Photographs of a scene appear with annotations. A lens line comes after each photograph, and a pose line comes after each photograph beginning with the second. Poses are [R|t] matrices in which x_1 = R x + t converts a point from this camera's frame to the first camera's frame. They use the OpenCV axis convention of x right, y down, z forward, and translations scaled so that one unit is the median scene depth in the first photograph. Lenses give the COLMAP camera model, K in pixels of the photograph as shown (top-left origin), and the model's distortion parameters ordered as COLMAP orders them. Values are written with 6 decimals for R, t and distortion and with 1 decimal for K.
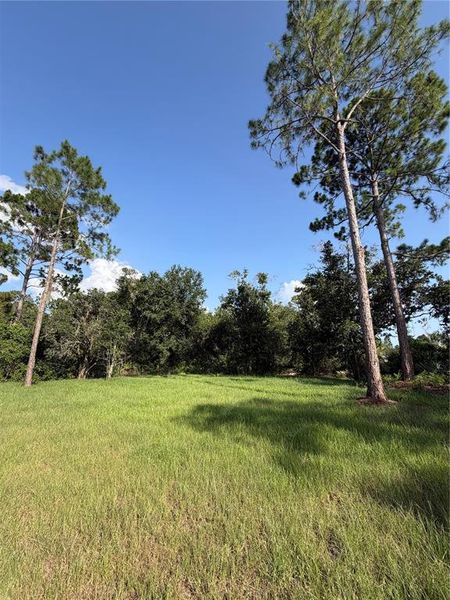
lens RADIAL K [[243.0, 0, 225.0], [0, 243.0, 300.0], [0, 0, 1]] dist [0.001742, 0.000566]
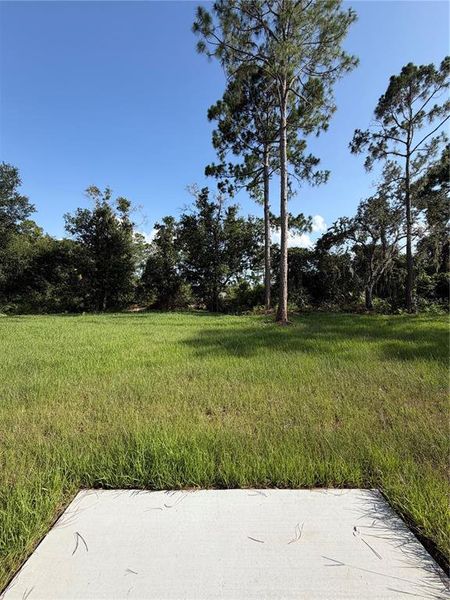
lens RADIAL K [[243.0, 0, 225.0], [0, 243.0, 300.0], [0, 0, 1]] dist [0.001742, 0.000566]
pose [[0.709045, -0.012153, 0.705059, -0.217503], [-0.168101, 0.968113, 0.185738, 0.017742], [-0.684834, -0.250218, 0.684393, 0.077691]]
